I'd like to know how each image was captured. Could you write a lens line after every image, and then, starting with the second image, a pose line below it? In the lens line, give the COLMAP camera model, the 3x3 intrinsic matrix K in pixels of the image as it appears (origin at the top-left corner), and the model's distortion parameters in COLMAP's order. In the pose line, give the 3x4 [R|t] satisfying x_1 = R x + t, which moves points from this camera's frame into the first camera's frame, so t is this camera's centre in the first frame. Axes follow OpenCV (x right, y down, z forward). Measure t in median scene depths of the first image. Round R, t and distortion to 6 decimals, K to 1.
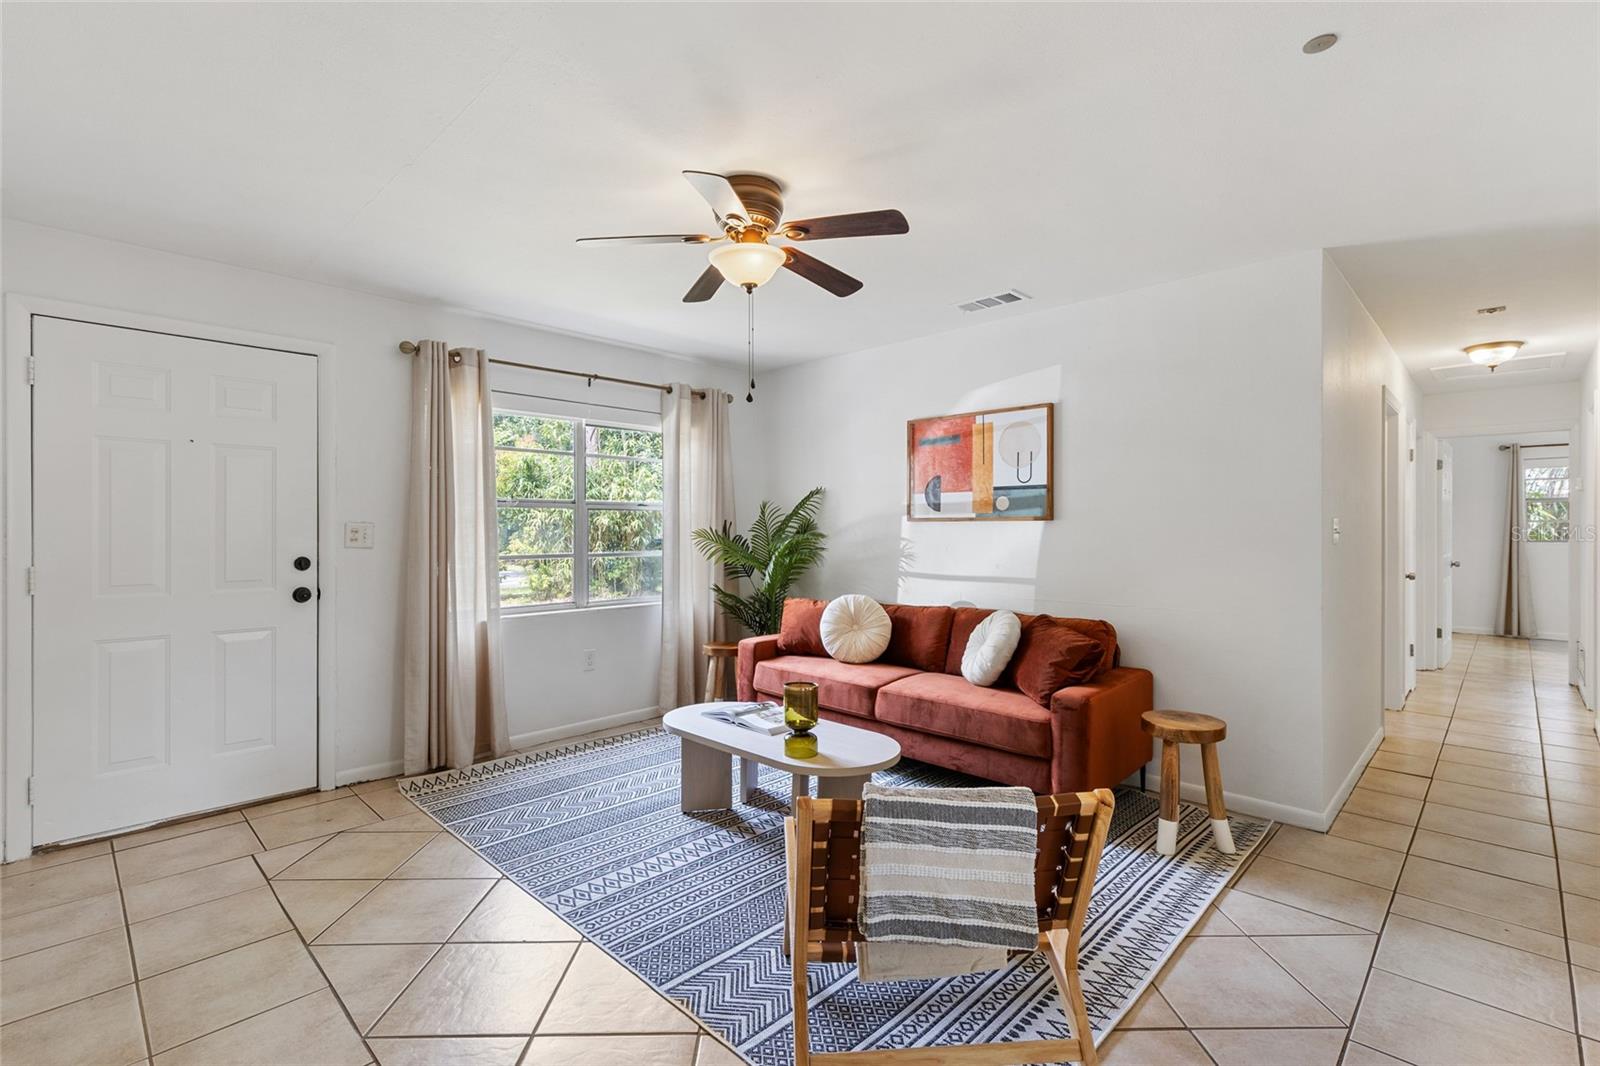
lens RADIAL K [[722.2, 0, 806.6], [0, 722.2, 532.0], [0, 0, 1]] dist [0.005908, 0.000105]
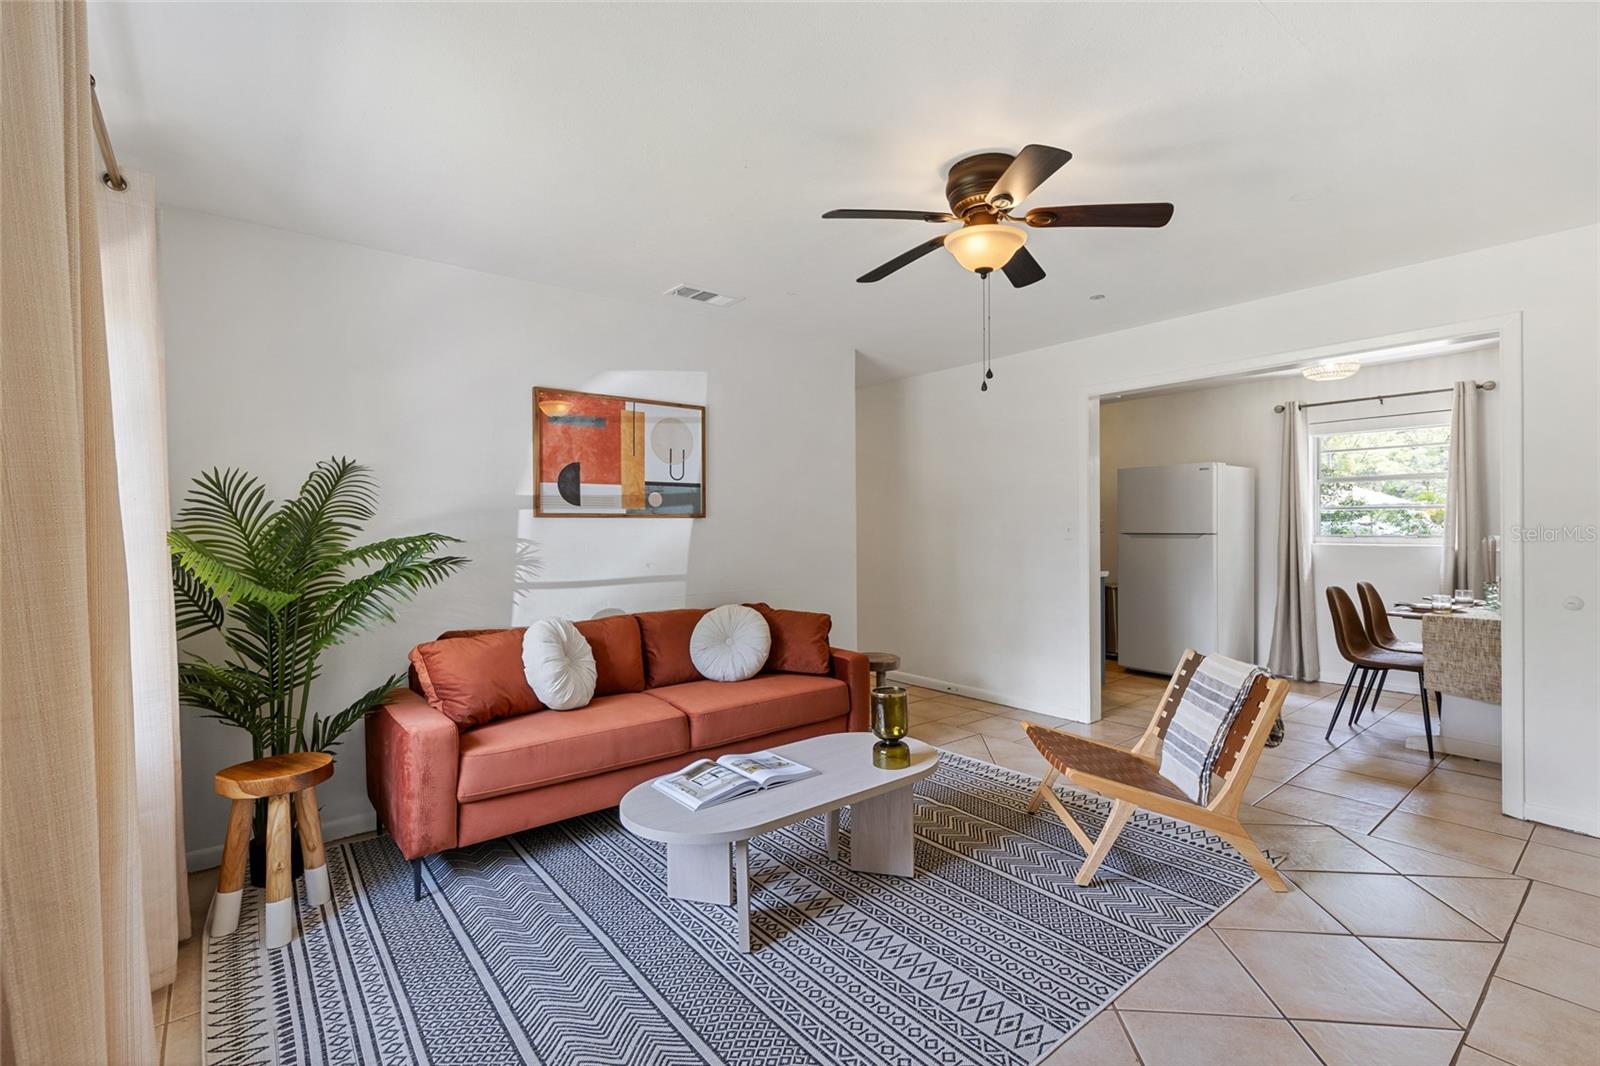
lens RADIAL K [[722.2, 0, 803.3], [0, 722.2, 529.7], [0, 0, 1]] dist [0.005908, 0.000105]
pose [[0.113910, -0.004095, 0.993483, -0.672866], [0.012232, 0.999921, 0.002719, 0.000349], [-0.993416, 0.011842, 0.113951, 0.712726]]
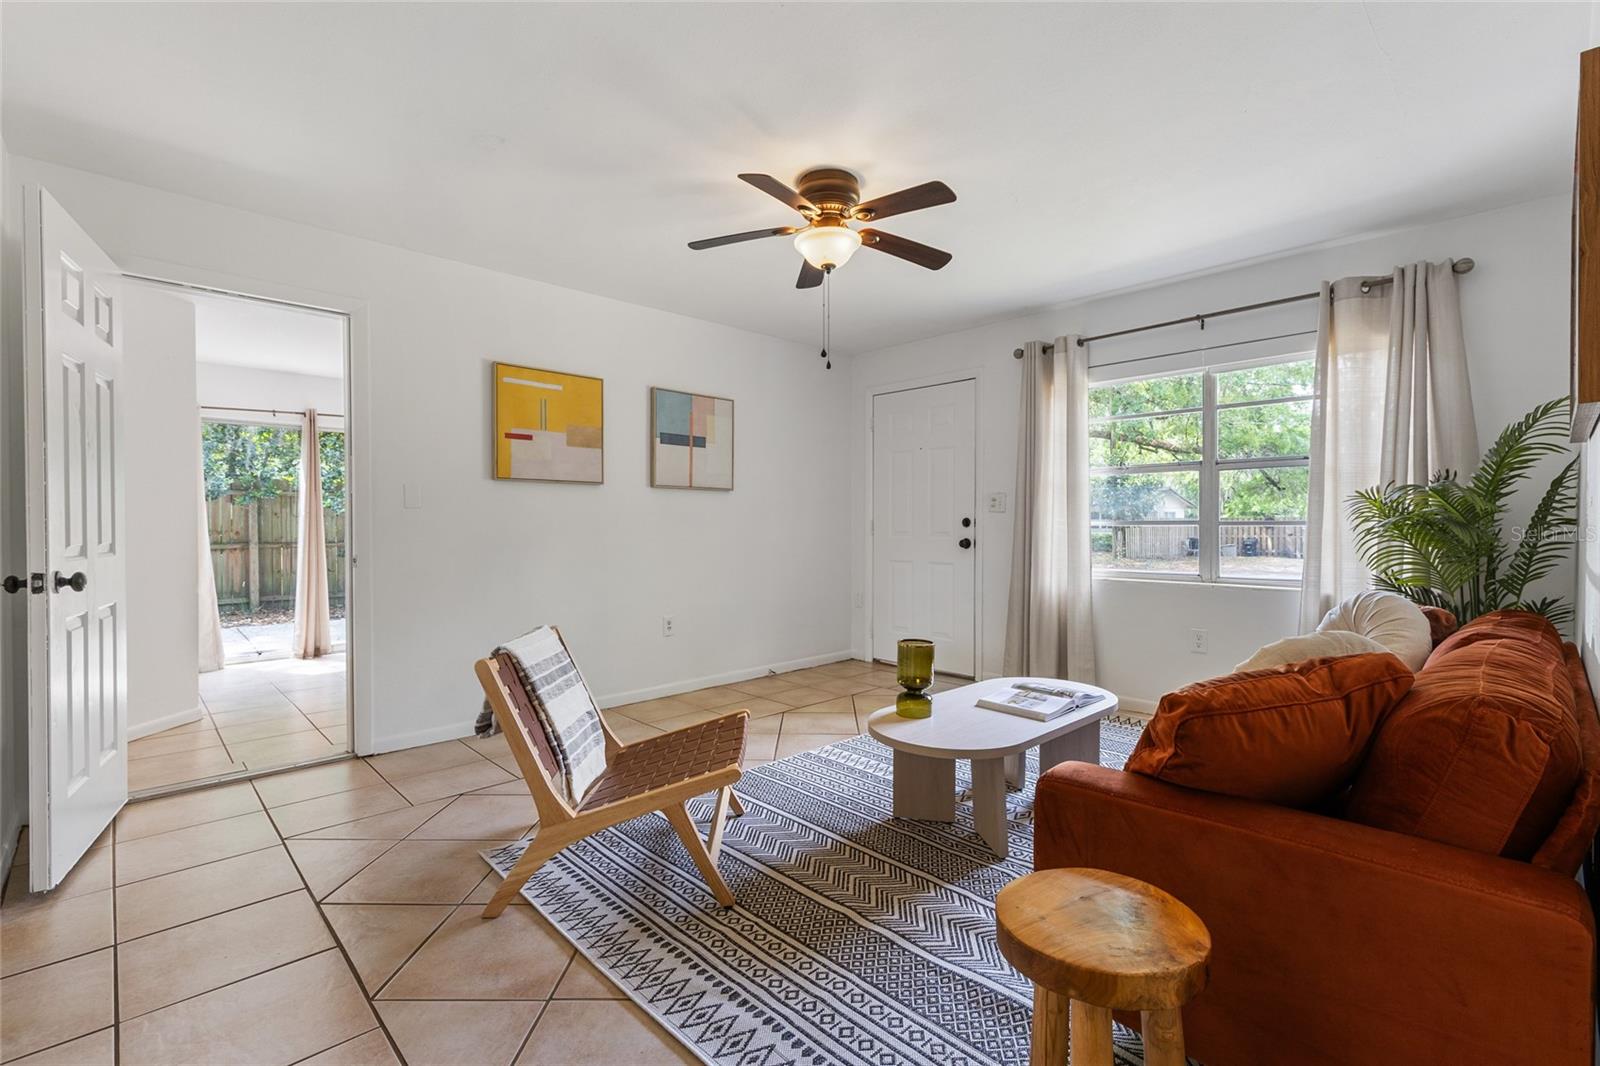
lens RADIAL K [[722.2, 0, 832.9], [0, 722.2, 535.7], [0, 0, 1]] dist [0.005908, 0.000105]
pose [[-0.018124, 0.017230, -0.999687, 0.675545], [-0.001192, 0.999850, 0.017254, 0.039336], [0.999835, 0.001505, -0.018101, 0.651602]]
